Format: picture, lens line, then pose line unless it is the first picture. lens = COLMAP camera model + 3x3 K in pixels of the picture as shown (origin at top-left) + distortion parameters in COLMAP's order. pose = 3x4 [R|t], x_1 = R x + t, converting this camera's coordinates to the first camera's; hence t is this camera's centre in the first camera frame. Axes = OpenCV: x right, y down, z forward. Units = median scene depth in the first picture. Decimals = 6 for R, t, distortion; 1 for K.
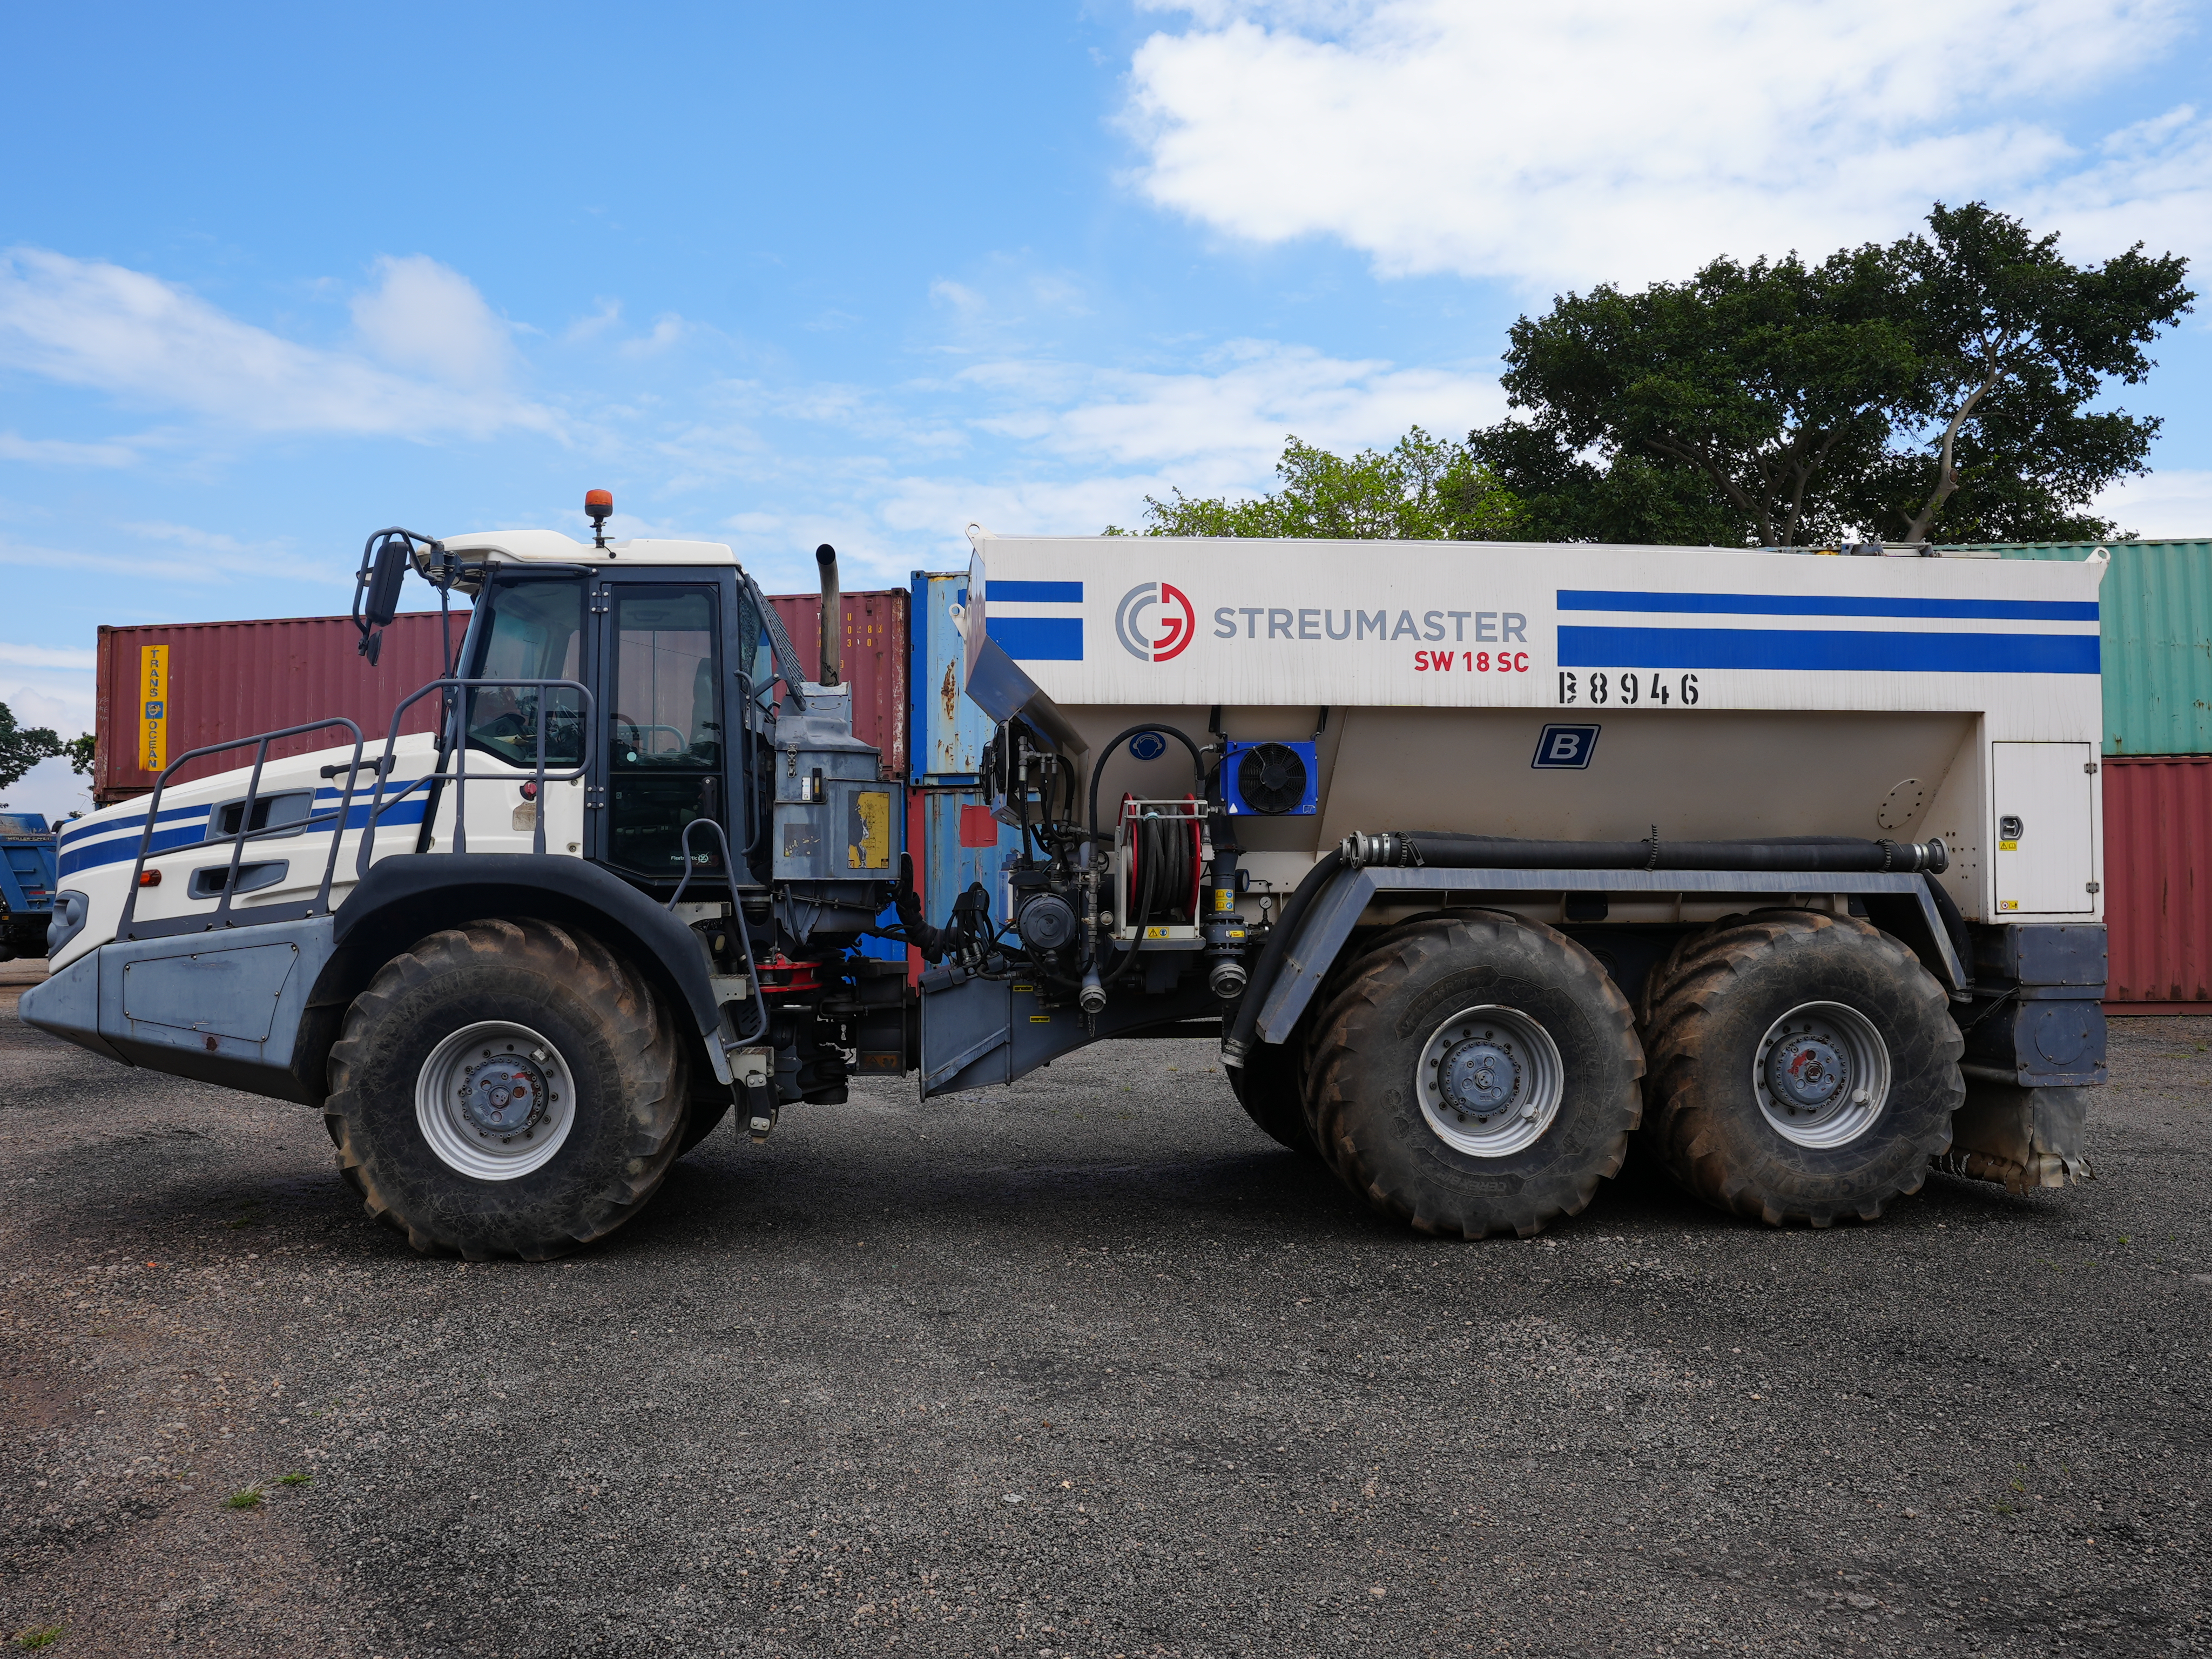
lens RADIAL K [[1846.8, 0, 1106.0], [0, 1846.8, 829.5], [0, 0, 1]] dist [-0.096092, 0.056841]
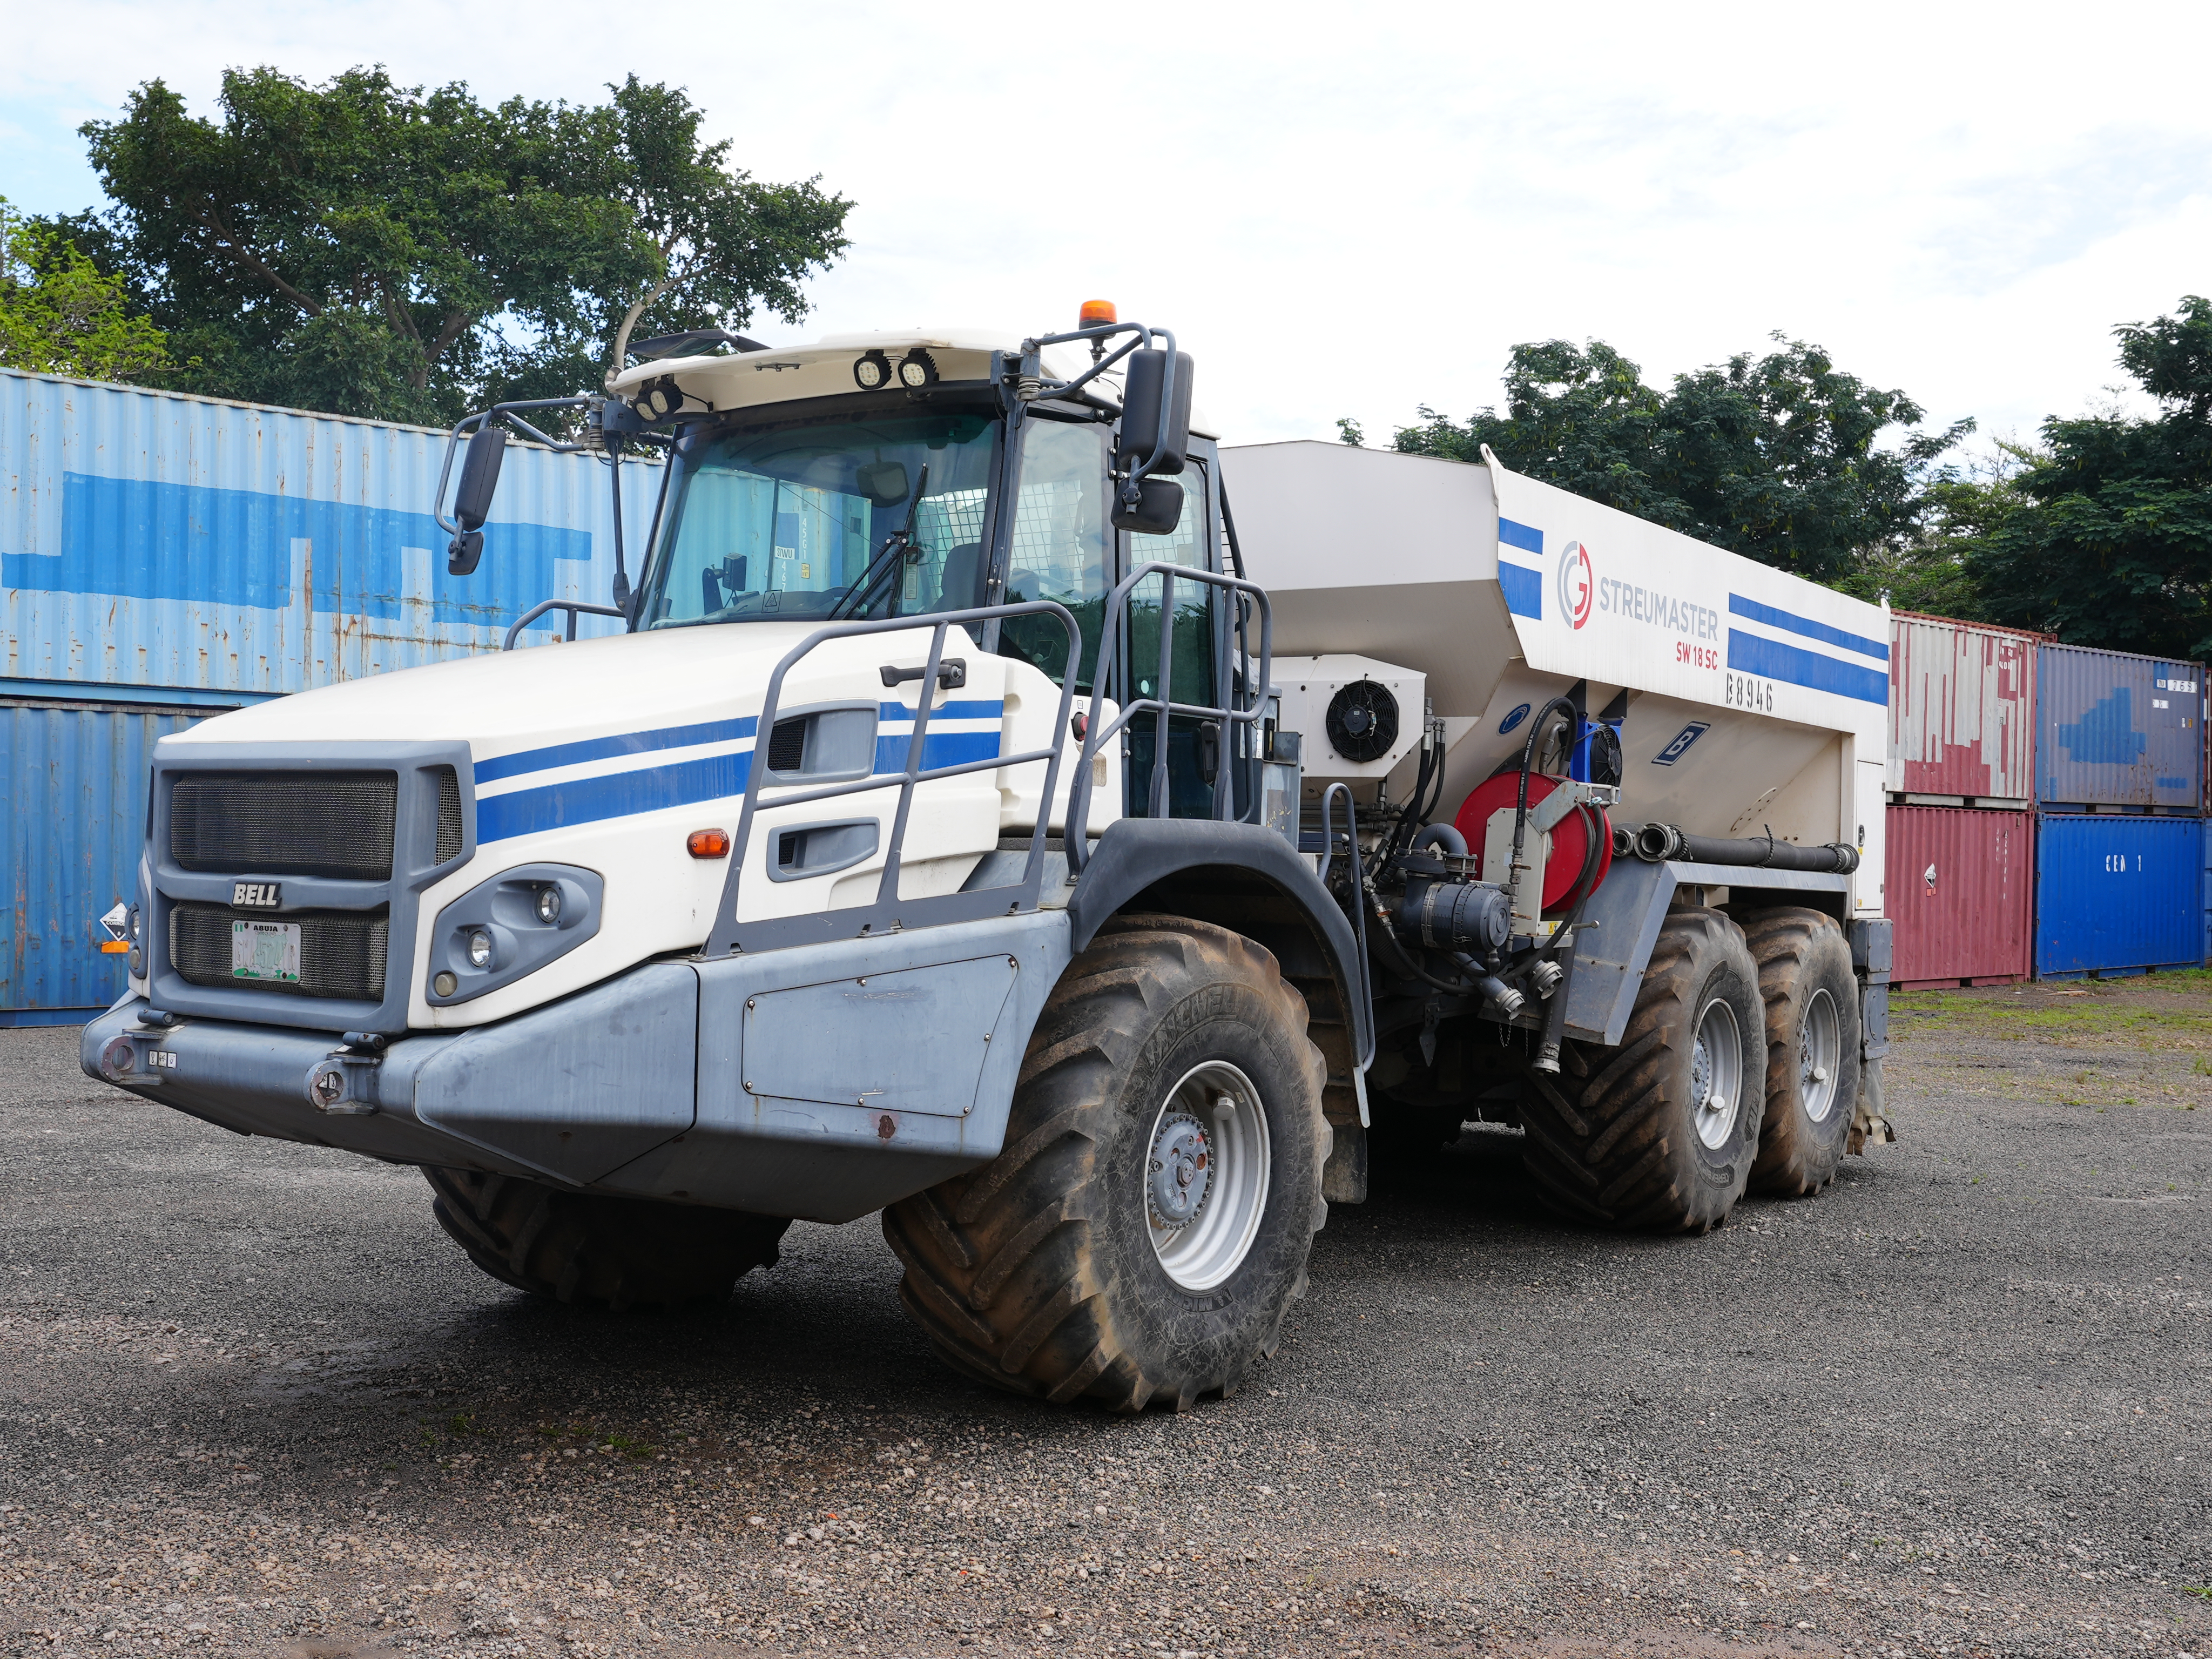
lens RADIAL K [[2296.2, 0, 1106.0], [0, 2296.2, 829.5], [0, 0, 1]] dist [-0.010711, -0.013698]
pose [[0.649137, 0.027680, 0.760168, -0.959120], [-0.044341, 0.999015, 0.001487, 0.015466], [-0.759378, -0.034671, 0.649725, 0.429518]]
